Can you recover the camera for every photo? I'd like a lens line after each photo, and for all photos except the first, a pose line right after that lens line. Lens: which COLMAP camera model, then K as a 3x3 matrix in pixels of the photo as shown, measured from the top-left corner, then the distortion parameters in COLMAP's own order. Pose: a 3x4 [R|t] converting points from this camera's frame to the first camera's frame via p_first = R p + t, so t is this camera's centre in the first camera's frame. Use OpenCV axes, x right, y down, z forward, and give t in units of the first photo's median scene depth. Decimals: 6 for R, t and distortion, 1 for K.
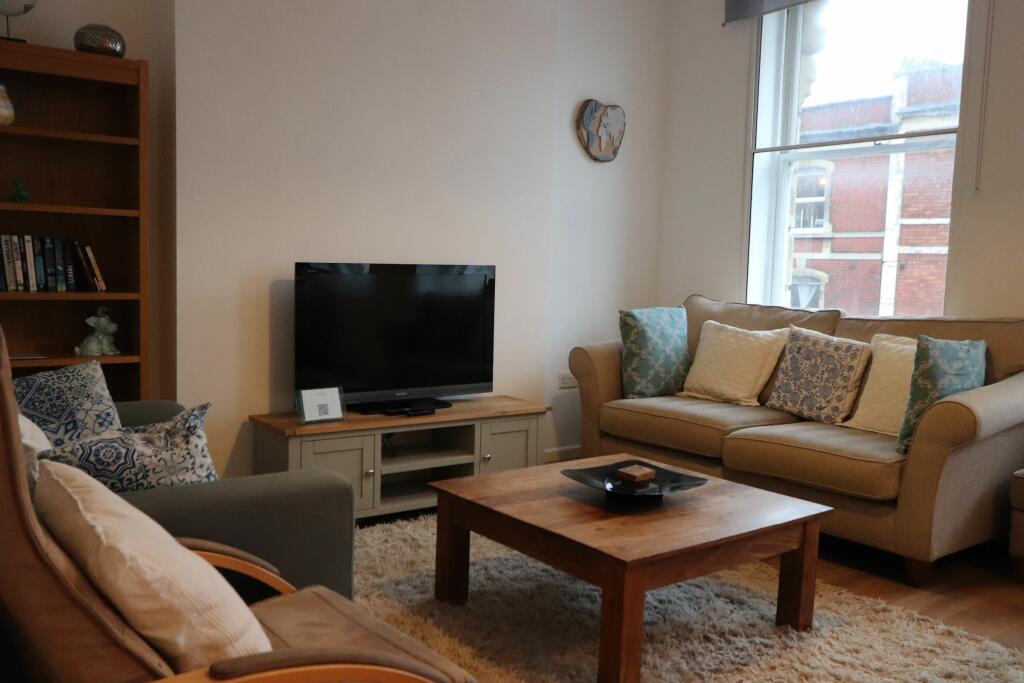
lens RADIAL K [[928.9, 0, 506.7], [0, 928.9, 352.3], [0, 0, 1]] dist [-0.003680, 0.016964]
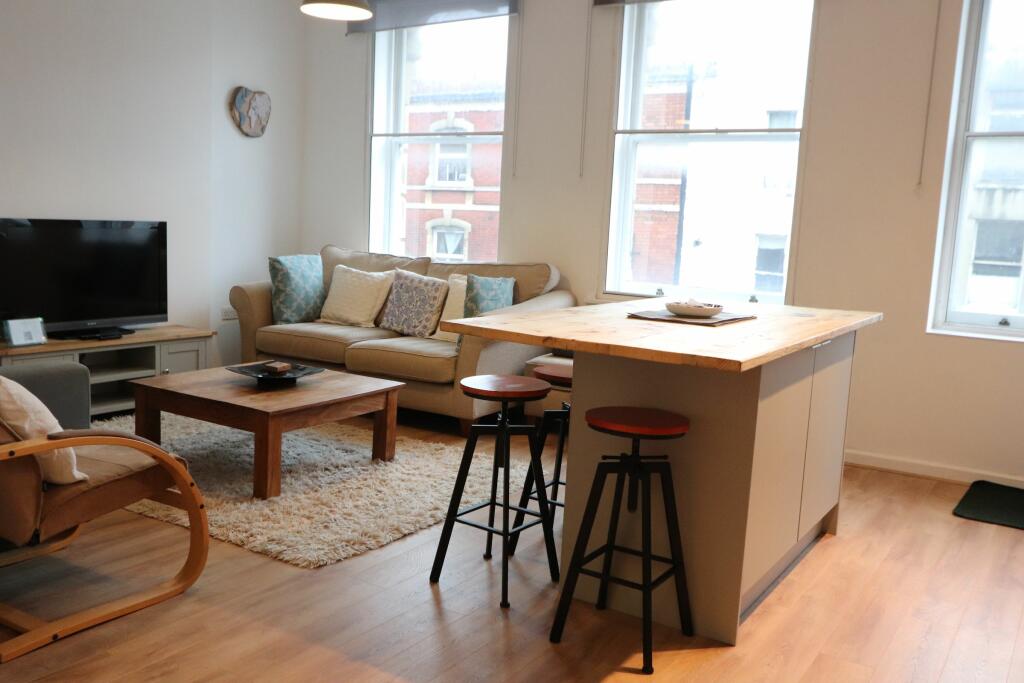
lens RADIAL K [[928.9, 0, 506.7], [0, 928.9, 352.3], [0, 0, 1]] dist [-0.003680, 0.016964]
pose [[0.937731, -0.033942, 0.345699, -0.022365], [0.013713, 0.998056, 0.060797, 0.014663], [-0.347091, -0.052270, 0.936374, -0.376662]]
